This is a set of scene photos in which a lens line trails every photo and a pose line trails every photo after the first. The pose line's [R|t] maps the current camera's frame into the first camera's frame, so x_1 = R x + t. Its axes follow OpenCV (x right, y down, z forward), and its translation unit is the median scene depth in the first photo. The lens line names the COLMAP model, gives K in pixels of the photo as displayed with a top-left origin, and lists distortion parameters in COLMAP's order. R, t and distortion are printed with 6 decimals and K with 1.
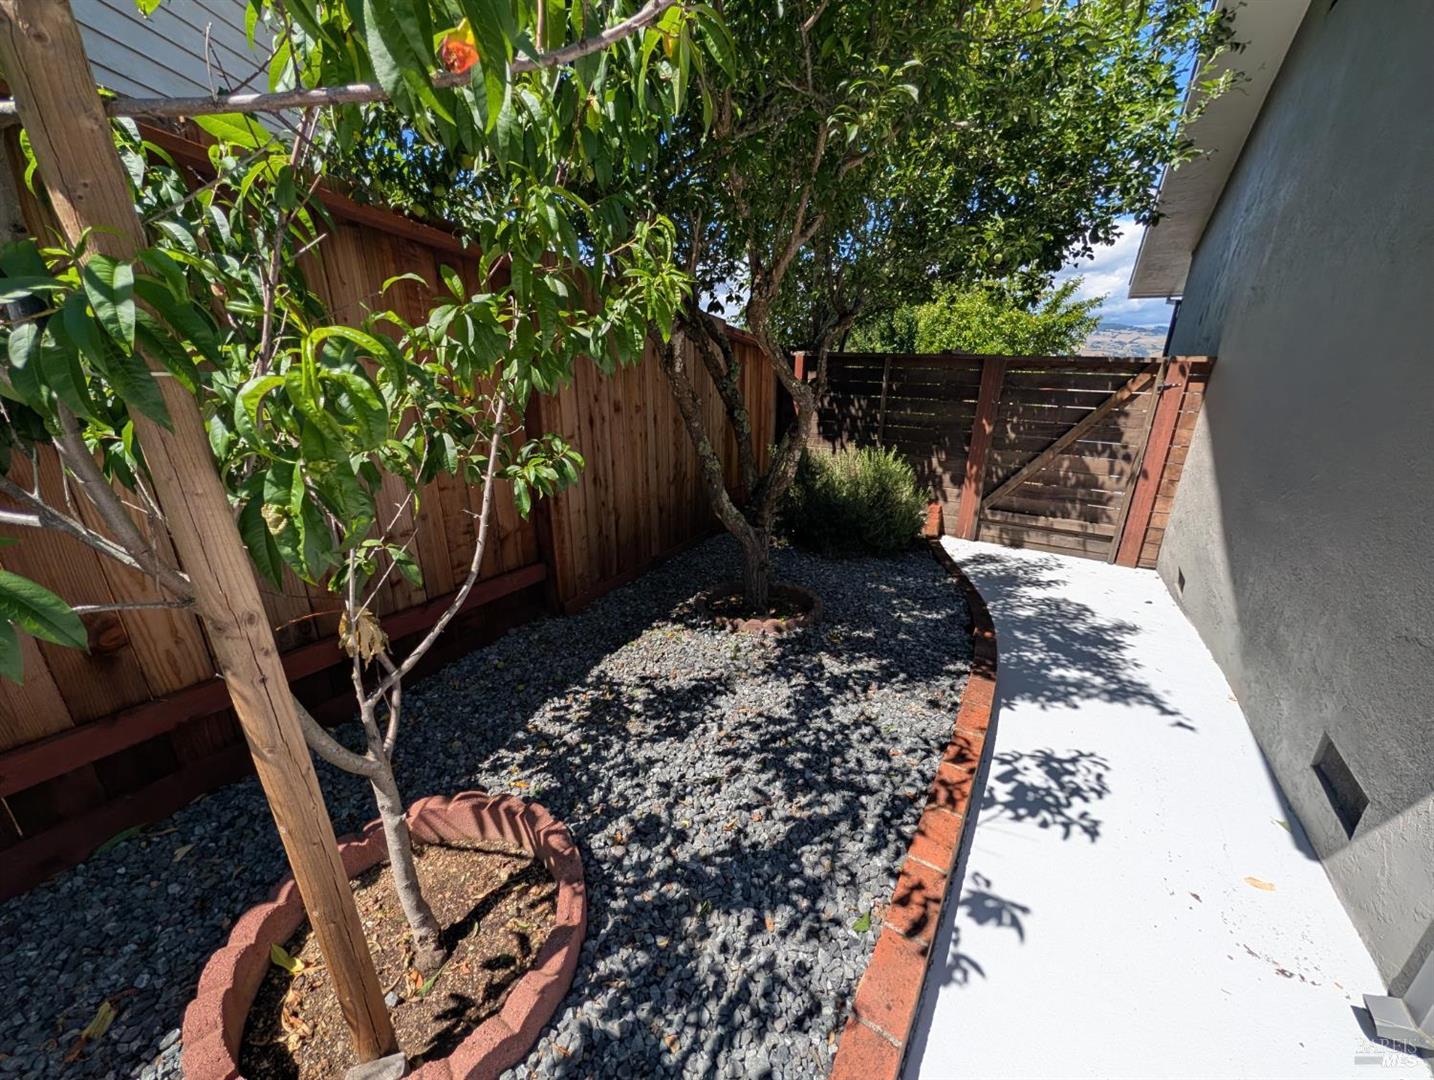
lens RADIAL K [[547.2, 0, 714.0], [0, 547.2, 544.7], [0, 0, 1]] dist [-0.001083, 0.000136]
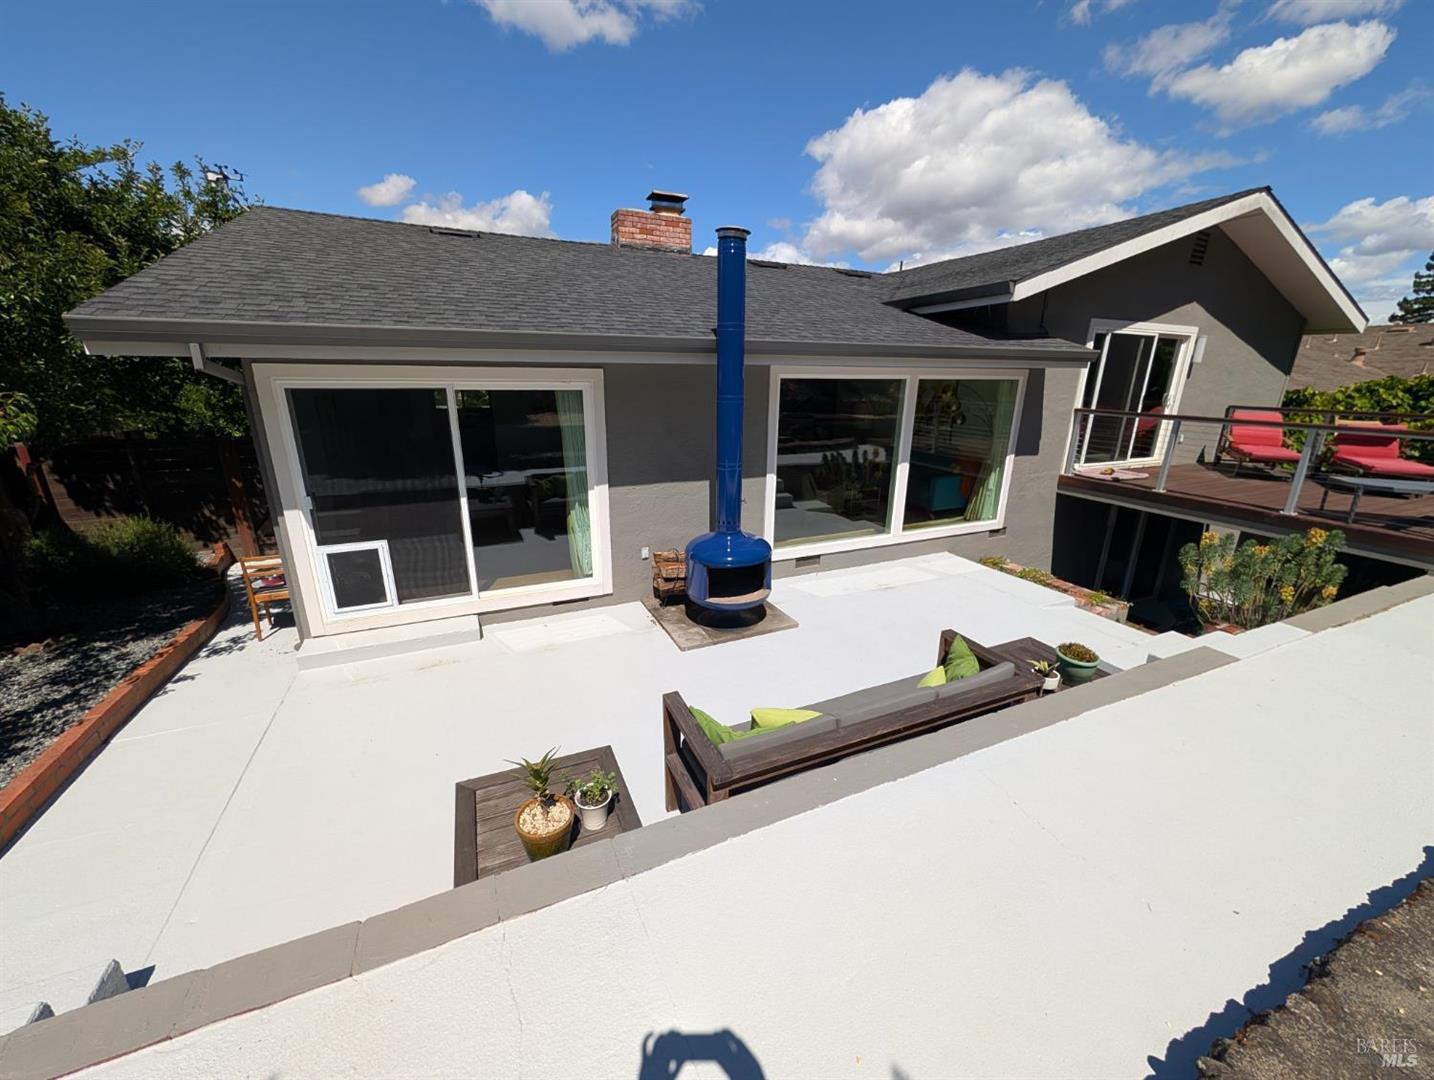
lens RADIAL K [[547.2, 0, 714.0], [0, 547.2, 544.7], [0, 0, 1]] dist [-0.001083, 0.000136]
pose [[0.529174, -0.251041, 0.810527, -0.119903], [0.267206, 0.955933, 0.121625, 0.254594], [-0.805342, 0.152217, 0.572934, -2.055505]]
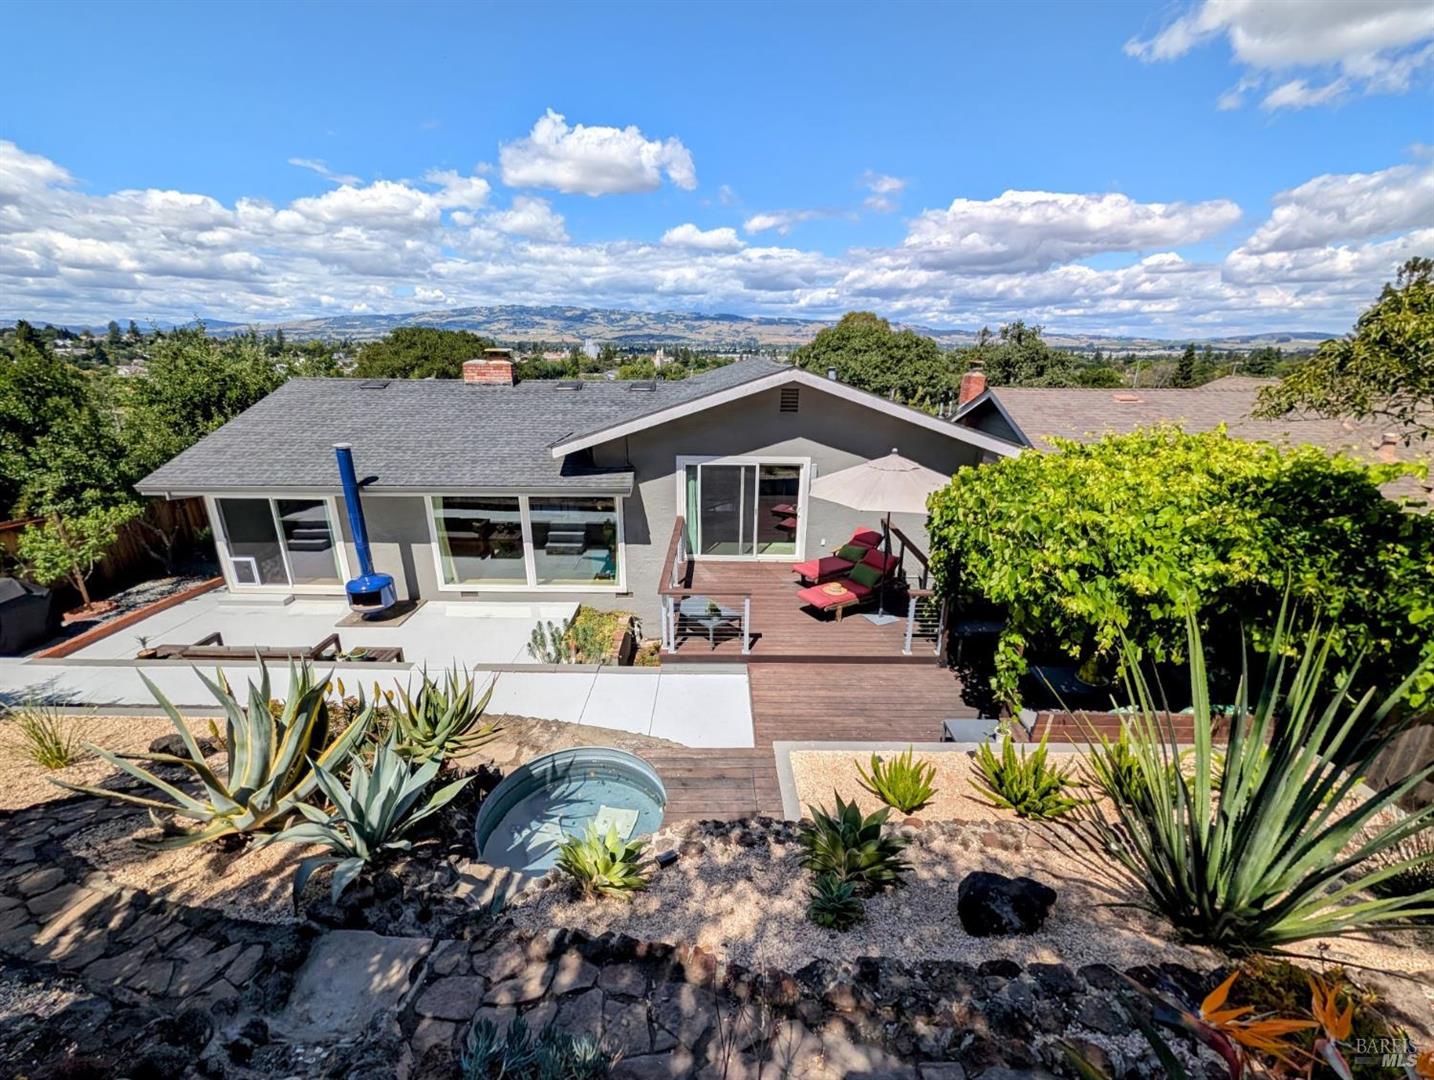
lens RADIAL K [[547.2, 0, 714.0], [0, 547.2, 544.7], [0, 0, 1]] dist [-0.001083, 0.000136]
pose [[0.840812, -0.184435, 0.508939, 1.999402], [0.175750, 0.982246, 0.065603, 0.456113], [-0.512003, 0.034286, 0.858299, -6.456541]]
